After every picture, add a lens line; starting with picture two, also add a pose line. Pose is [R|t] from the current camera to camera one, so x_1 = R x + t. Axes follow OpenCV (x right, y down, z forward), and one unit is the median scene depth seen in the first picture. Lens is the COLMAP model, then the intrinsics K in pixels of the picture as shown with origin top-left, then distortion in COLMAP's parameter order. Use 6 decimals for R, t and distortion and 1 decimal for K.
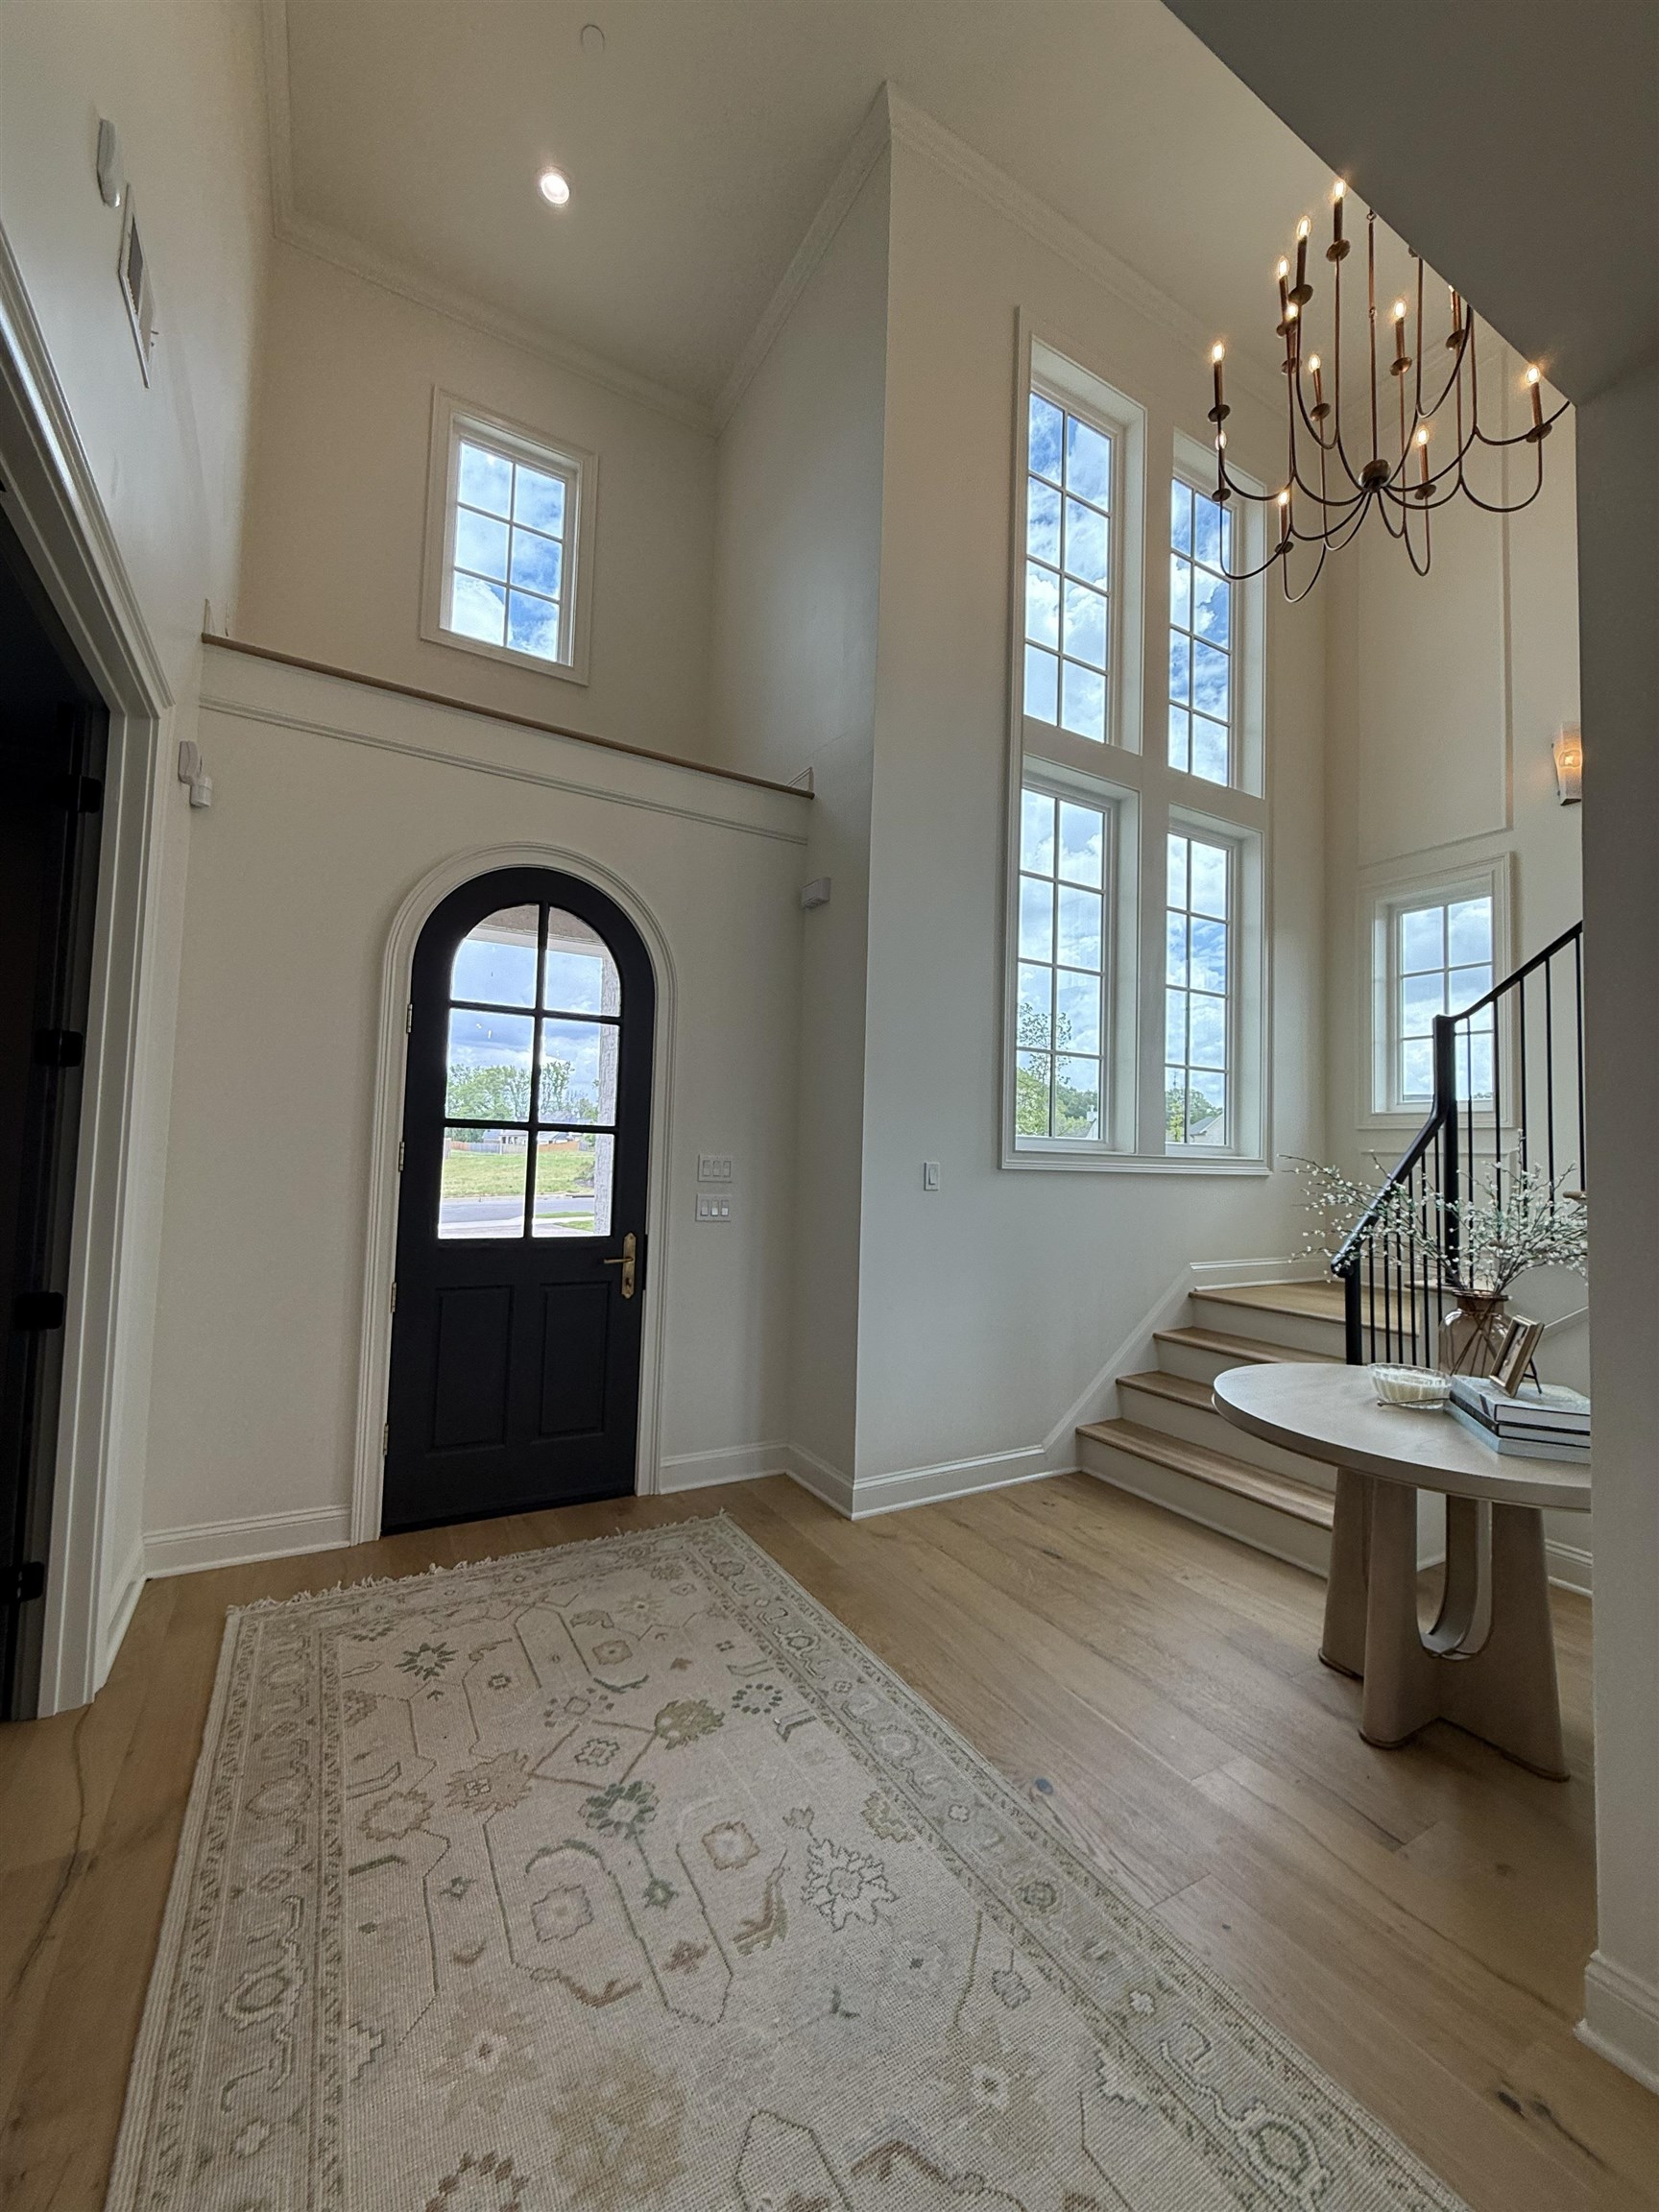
lens RADIAL K [[880.2, 0, 832.2], [0, 880.2, 1108.4], [0, 0, 1]] dist [0.002557, -0.000398]
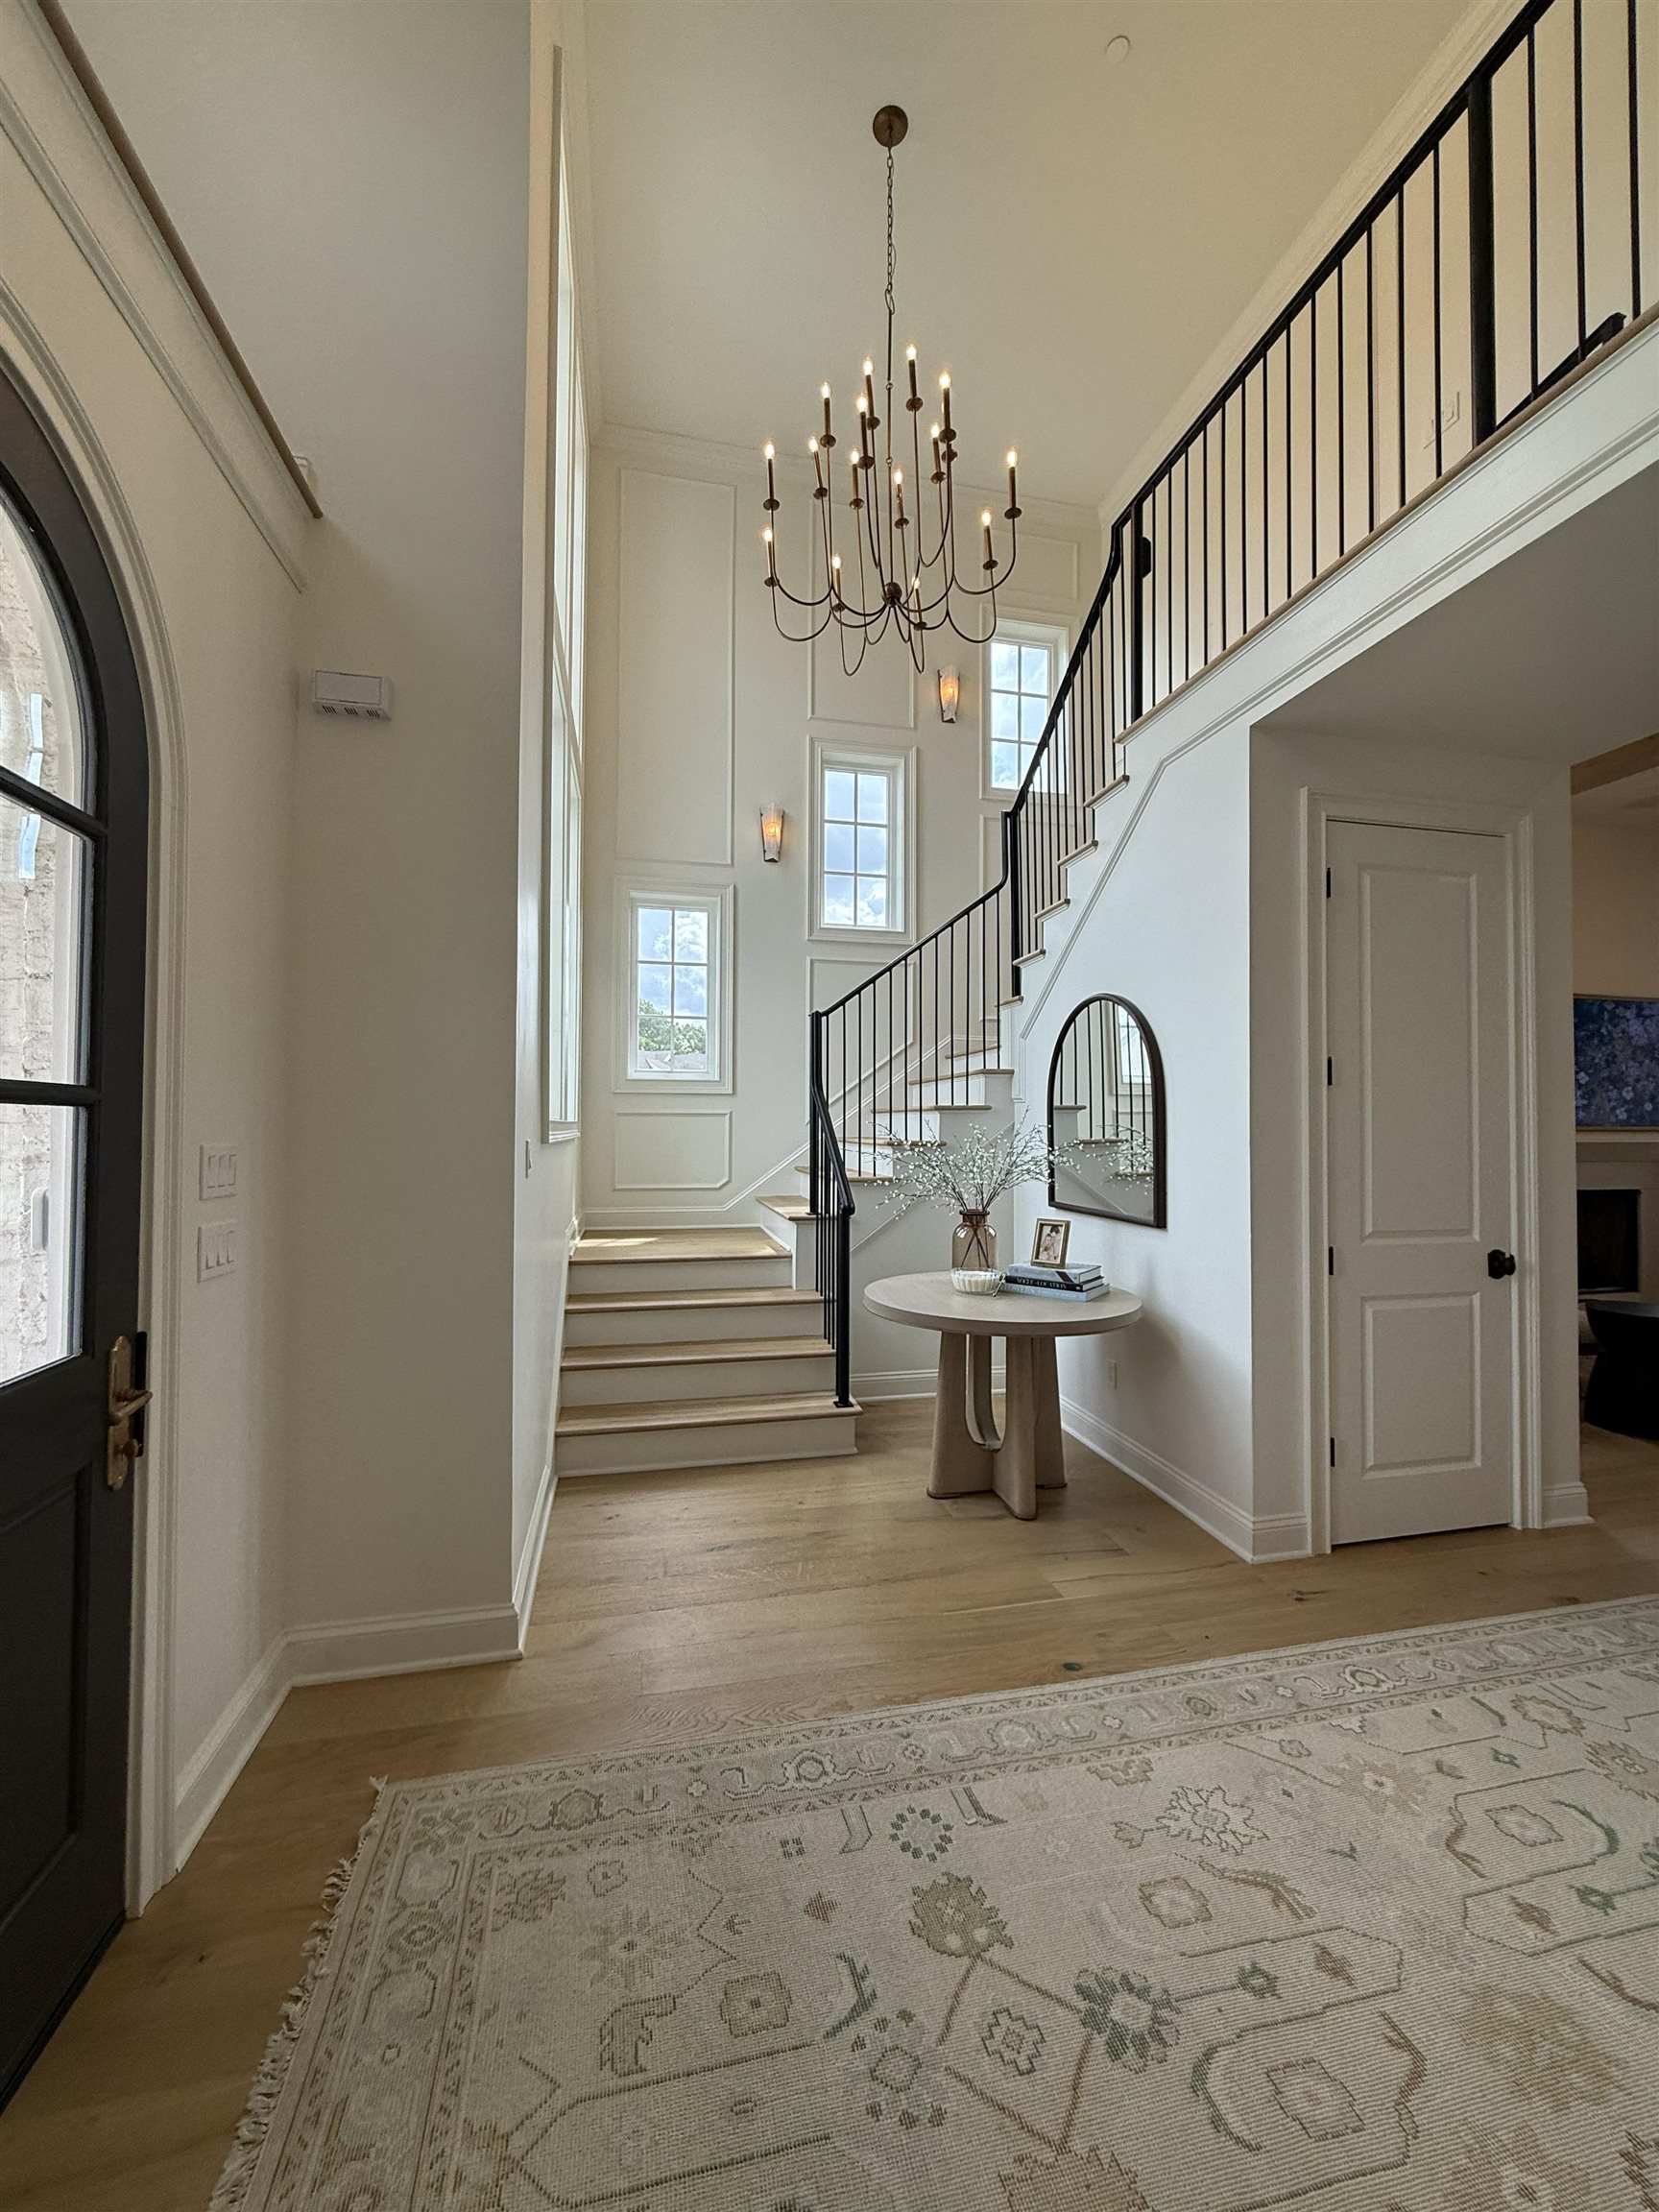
lens RADIAL K [[880.2, 0, 833.7], [0, 880.2, 1106.2], [0, 0, 1]] dist [0.002557, -0.000398]
pose [[0.294697, -0.008596, 0.955552, -0.953647], [-0.044893, 0.998731, 0.022830, 0.008296], [-0.954536, -0.049625, 0.293937, 0.976767]]
